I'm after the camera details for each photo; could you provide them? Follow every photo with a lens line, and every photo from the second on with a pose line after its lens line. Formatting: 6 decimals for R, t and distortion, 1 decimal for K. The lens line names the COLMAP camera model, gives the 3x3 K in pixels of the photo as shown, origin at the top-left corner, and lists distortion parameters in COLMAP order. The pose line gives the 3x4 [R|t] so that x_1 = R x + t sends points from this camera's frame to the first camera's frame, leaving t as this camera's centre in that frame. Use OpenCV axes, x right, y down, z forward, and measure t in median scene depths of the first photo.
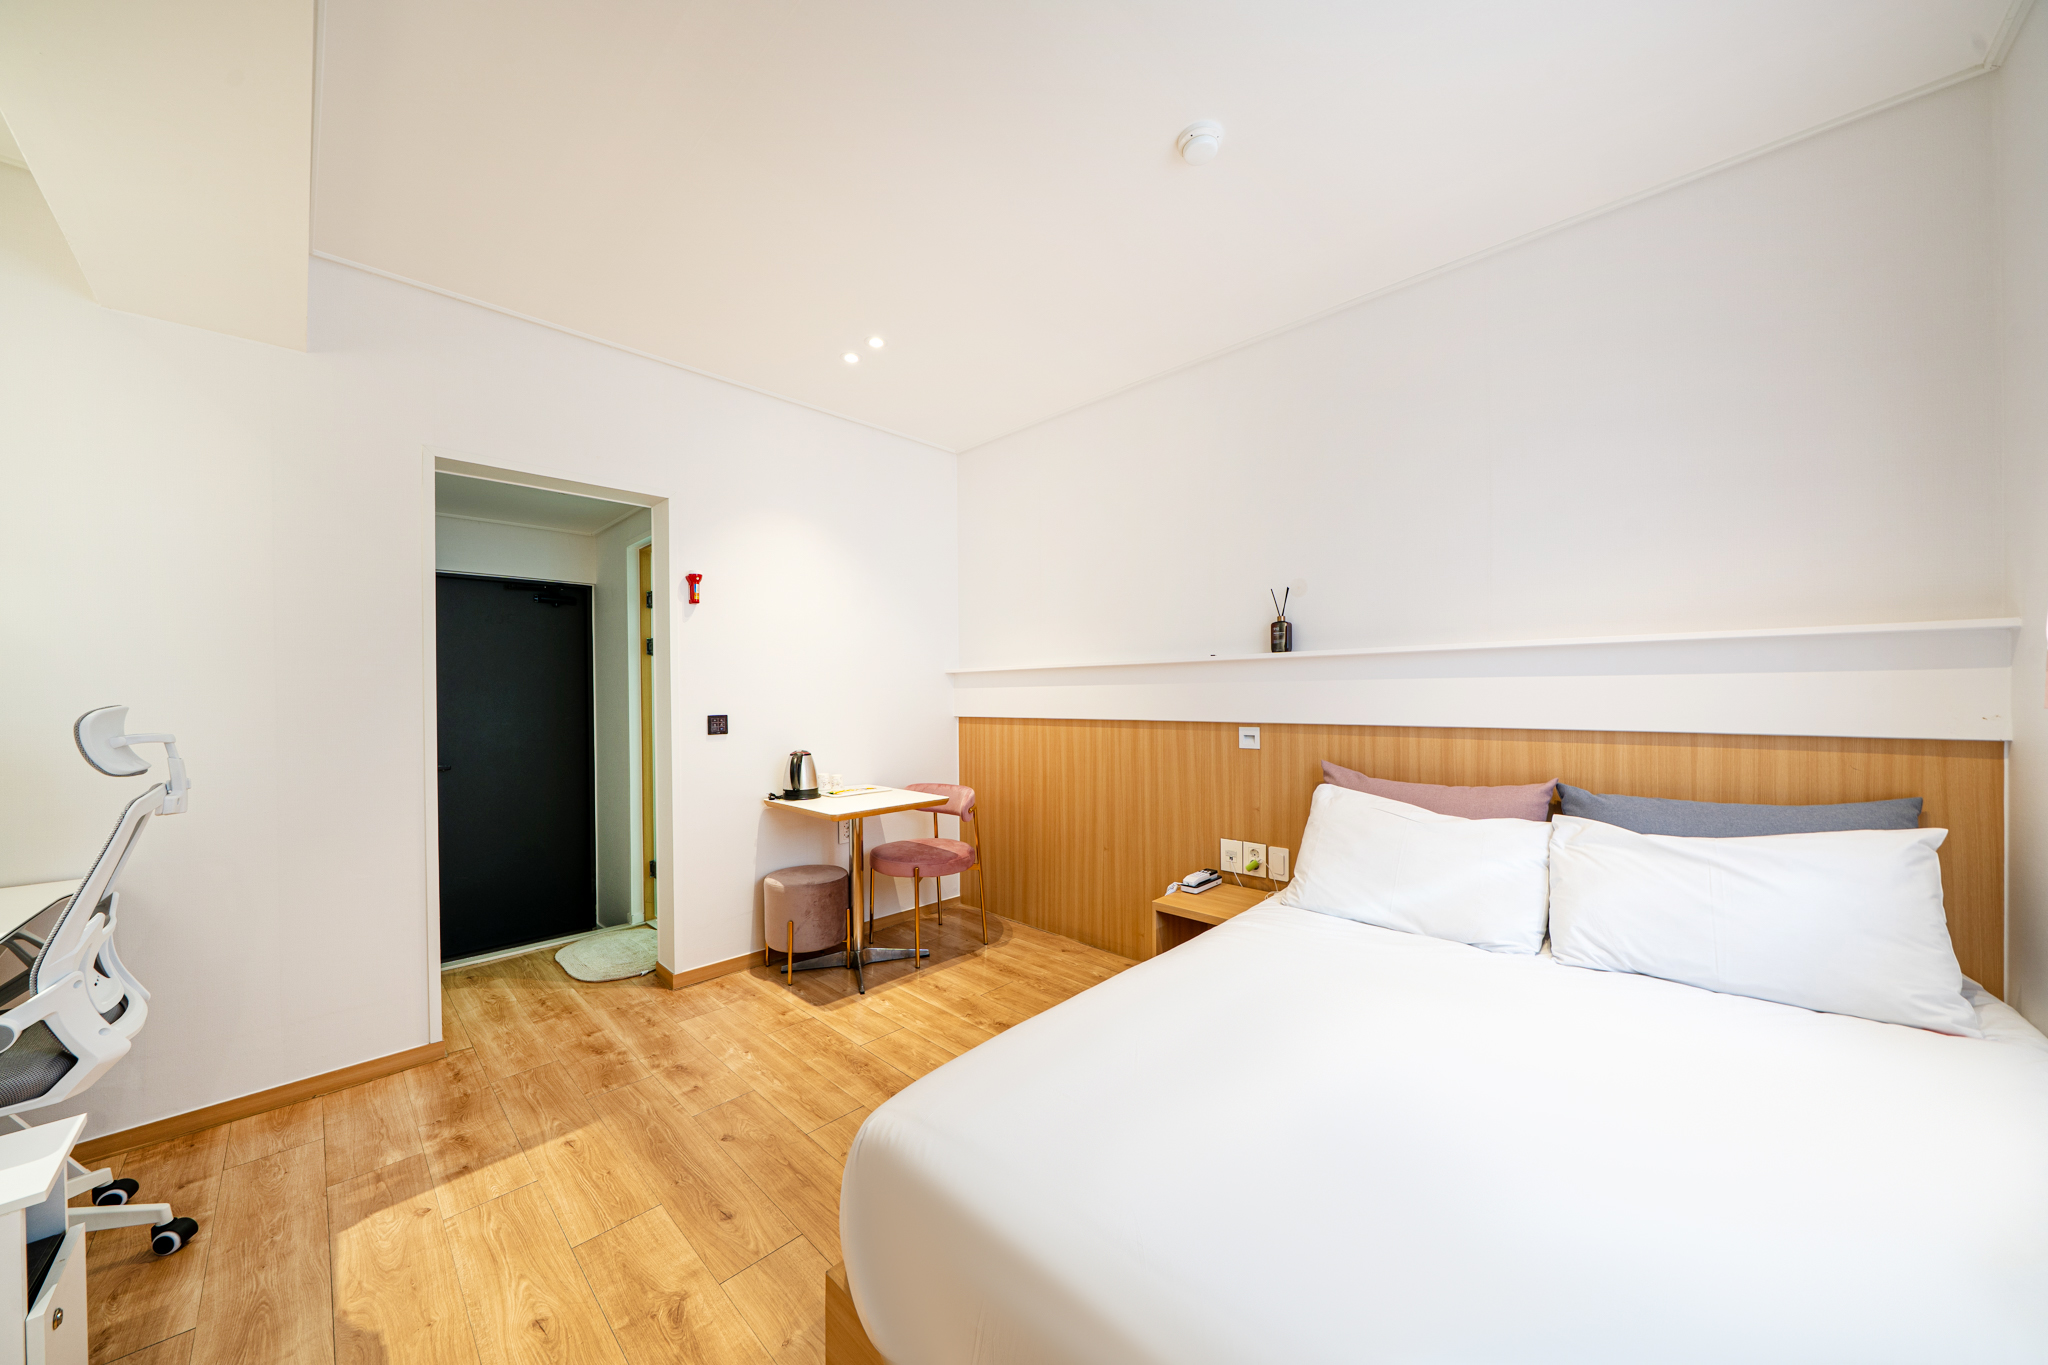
lens RADIAL K [[698.3, 0, 1005.4], [0, 698.3, 698.5], [0, 0, 1]] dist [-0.001362, -0.000007]
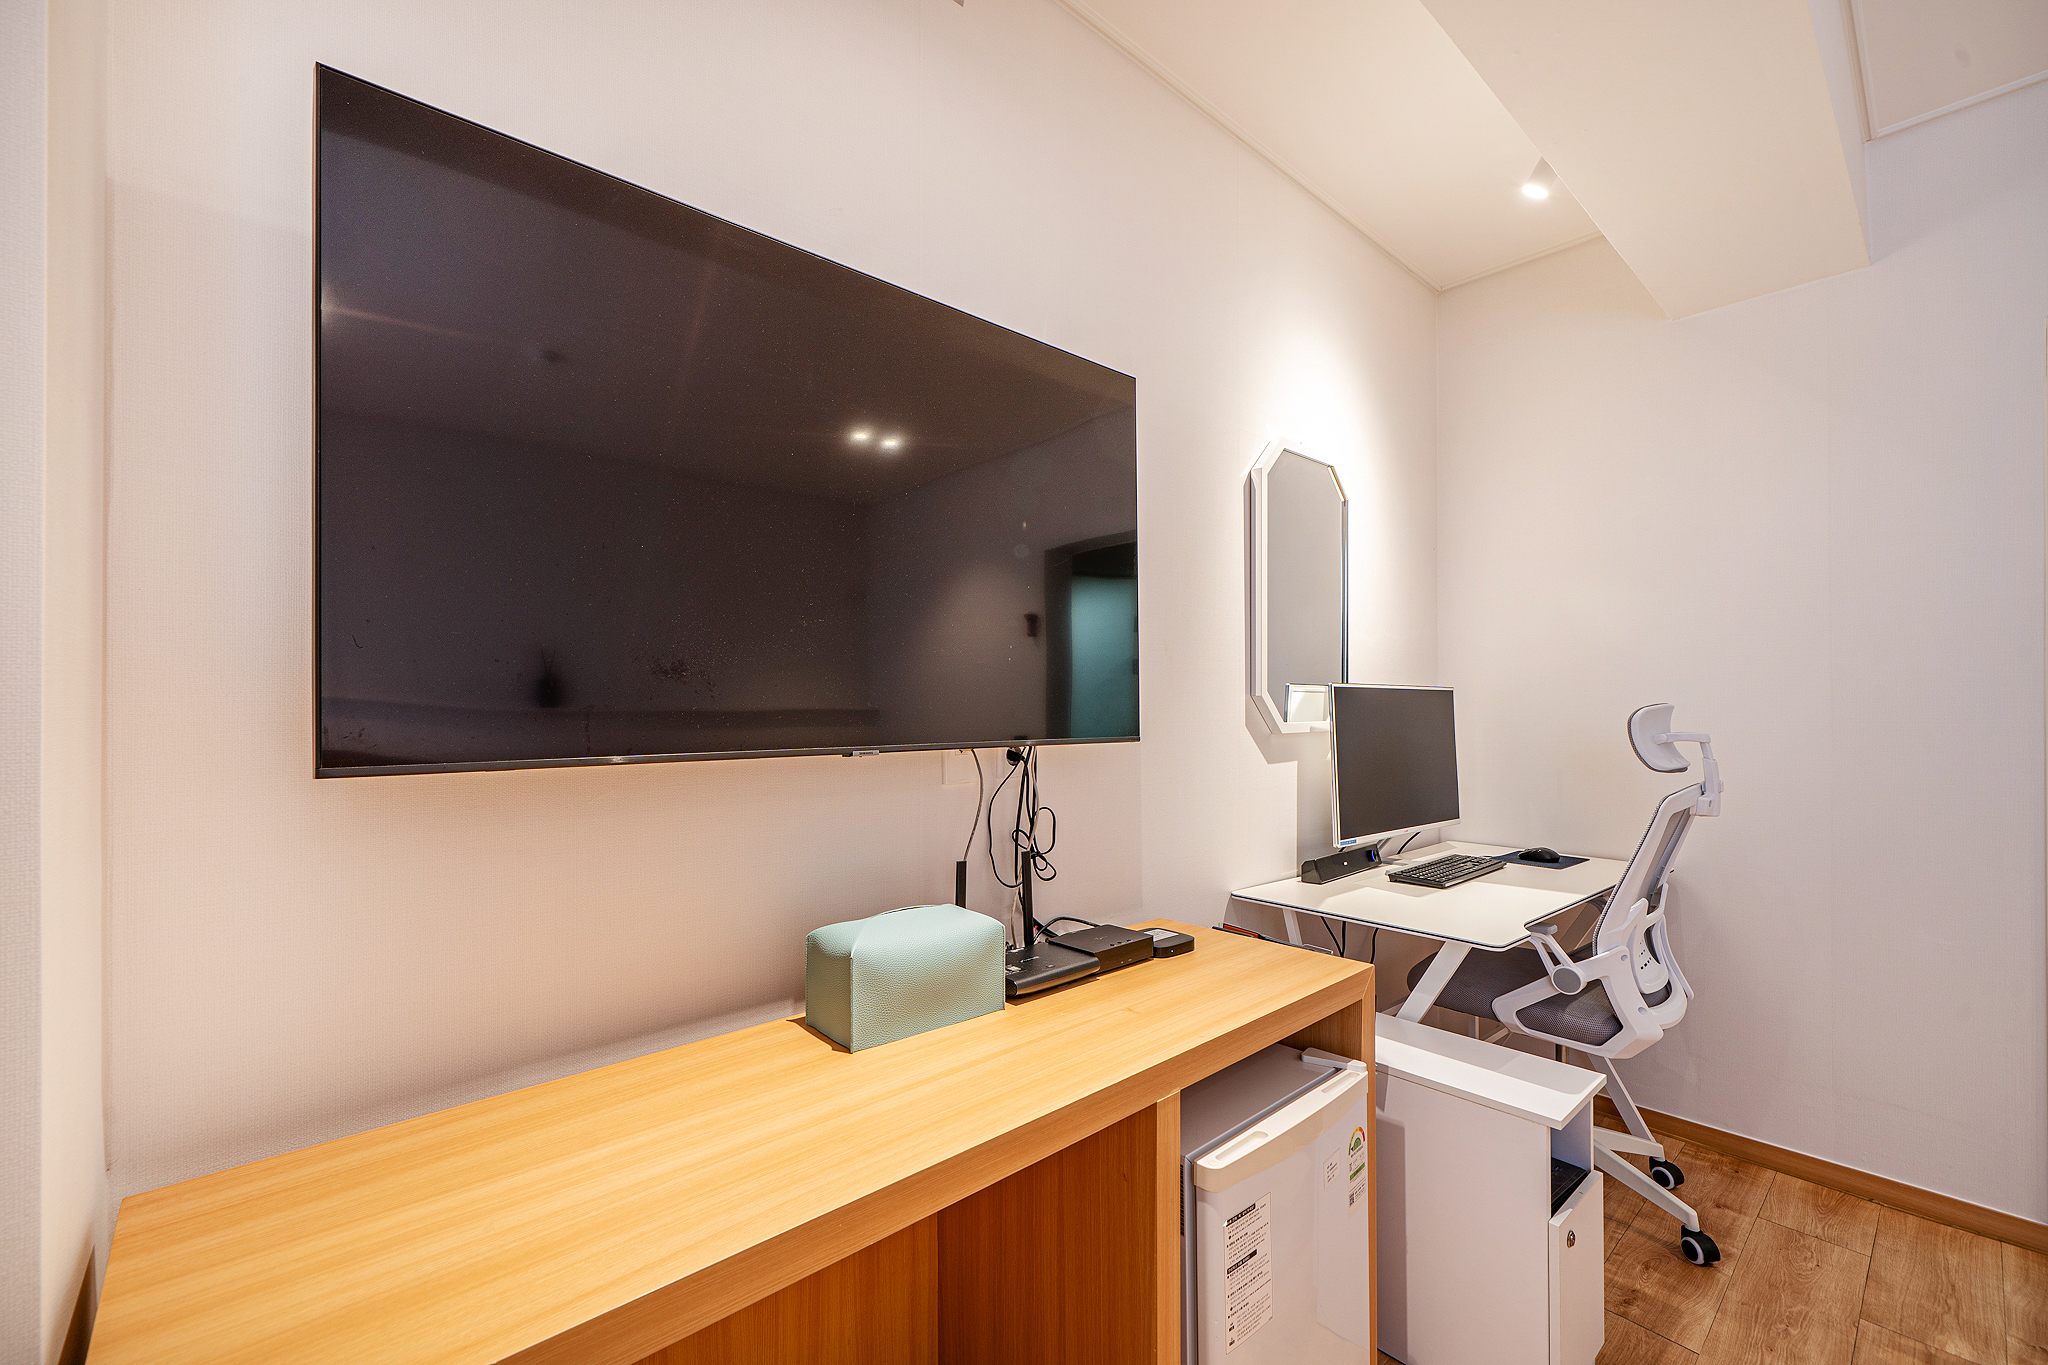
lens RADIAL K [[853.2, 0, 1008.6], [0, 853.2, 695.7], [0, 0, 1]] dist [-0.001247, 0.000326]
pose [[-0.066742, 0.006943, -0.997746, 0.056685], [-0.011501, 0.999904, 0.007727, -0.000191], [0.997704, 0.011991, -0.066656, 0.106805]]
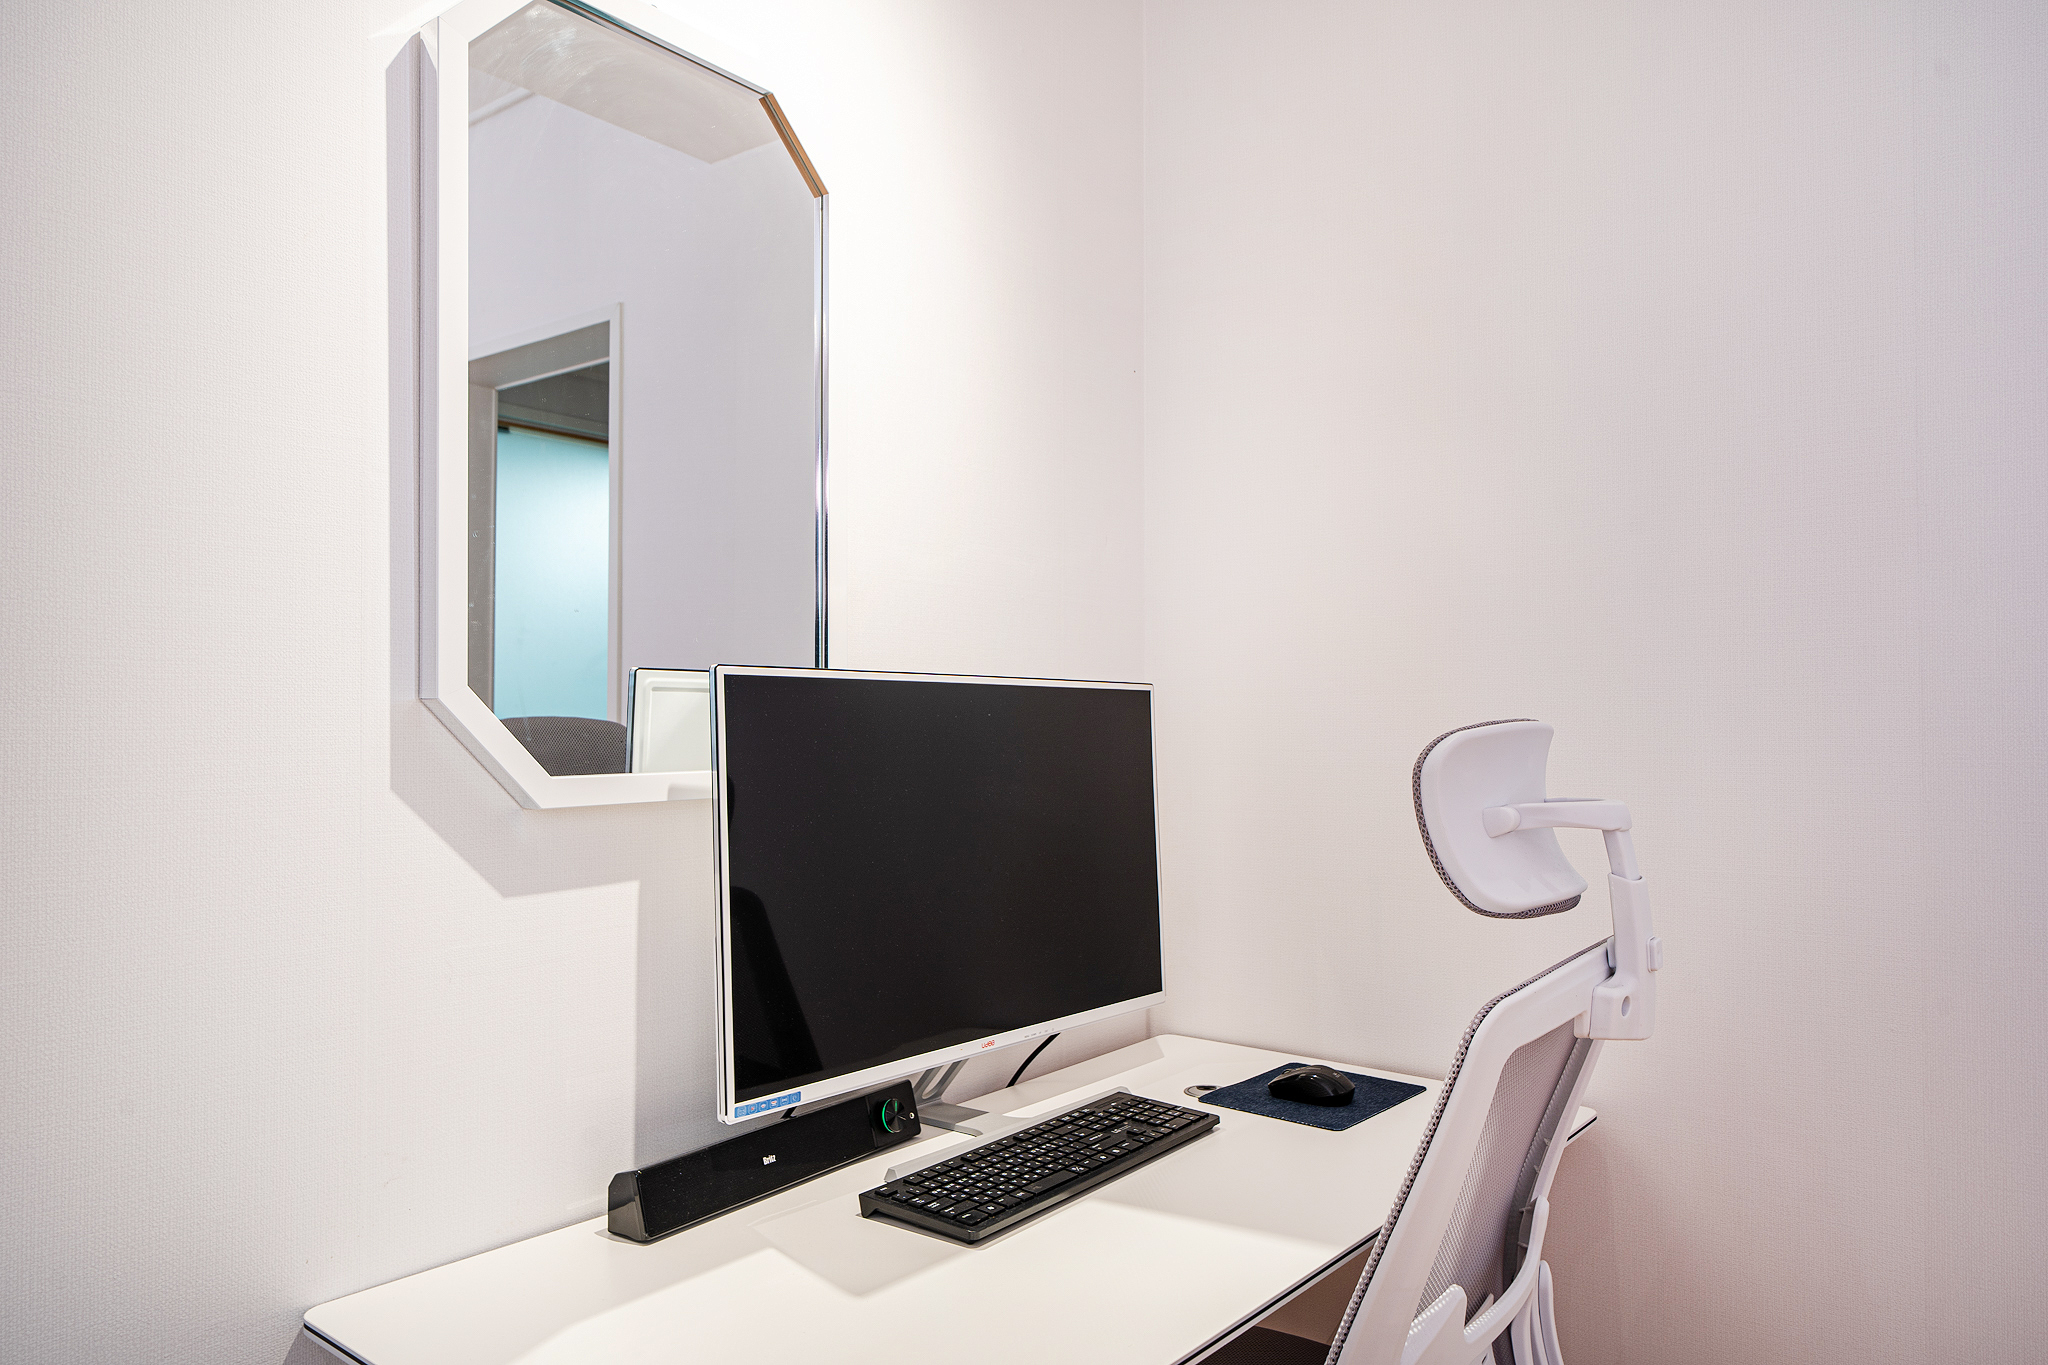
lens RADIAL K [[1313.1, 0, 1024.0], [0, 1313.1, 682.5], [0, 0, 1]] dist [0.022086, 0.000026]
pose [[0.118622, -0.020105, -0.992736, -0.579068], [-0.014570, 0.999652, -0.021986, 0.008106], [0.992833, 0.017072, 0.118288, 0.629601]]
